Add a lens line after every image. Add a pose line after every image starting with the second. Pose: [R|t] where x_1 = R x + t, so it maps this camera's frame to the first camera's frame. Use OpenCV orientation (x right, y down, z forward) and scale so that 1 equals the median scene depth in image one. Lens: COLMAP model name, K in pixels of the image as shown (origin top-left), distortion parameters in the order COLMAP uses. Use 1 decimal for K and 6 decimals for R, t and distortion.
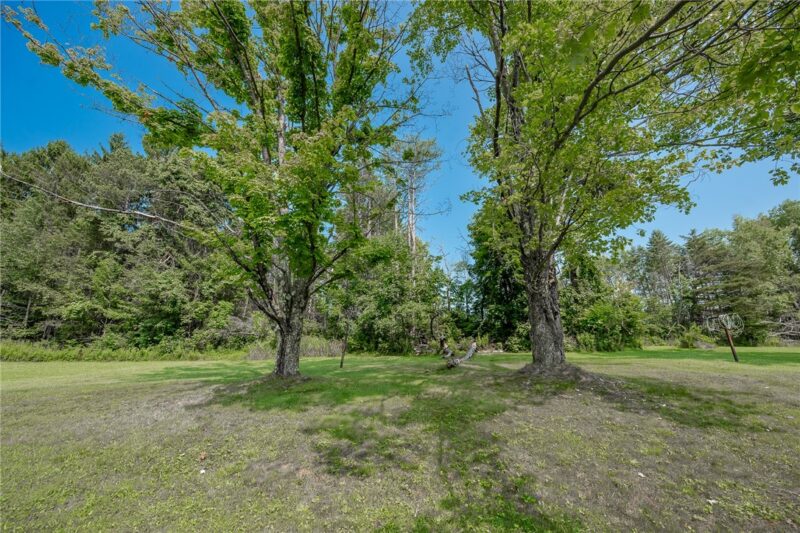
lens RADIAL K [[318.6, 0, 400.0], [0, 318.6, 266.5], [0, 0, 1]] dist [0.000467, -0.000065]
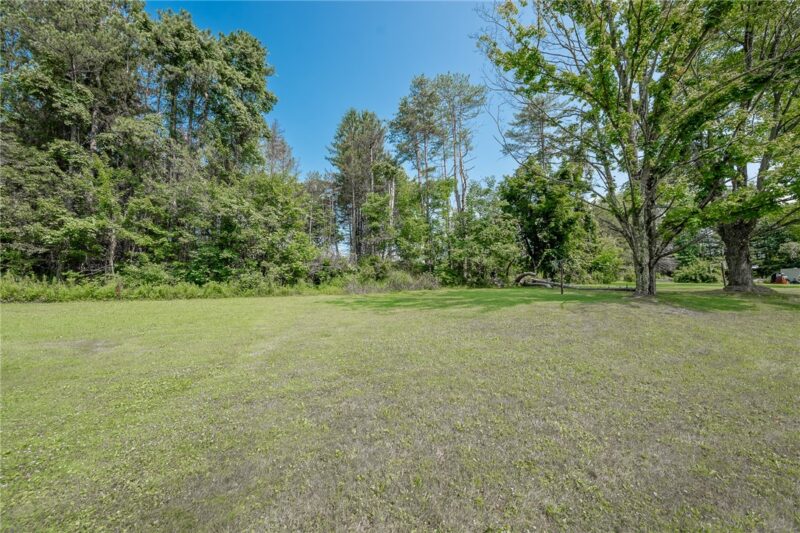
lens RADIAL K [[318.6, 0, 400.0], [0, 318.6, 266.5], [0, 0, 1]] dist [0.000467, -0.000065]
pose [[0.900373, 0.018244, 0.434736, -0.741563], [-0.108792, 0.976826, 0.184324, 0.013562], [-0.421298, -0.213256, 0.881493, 0.089237]]
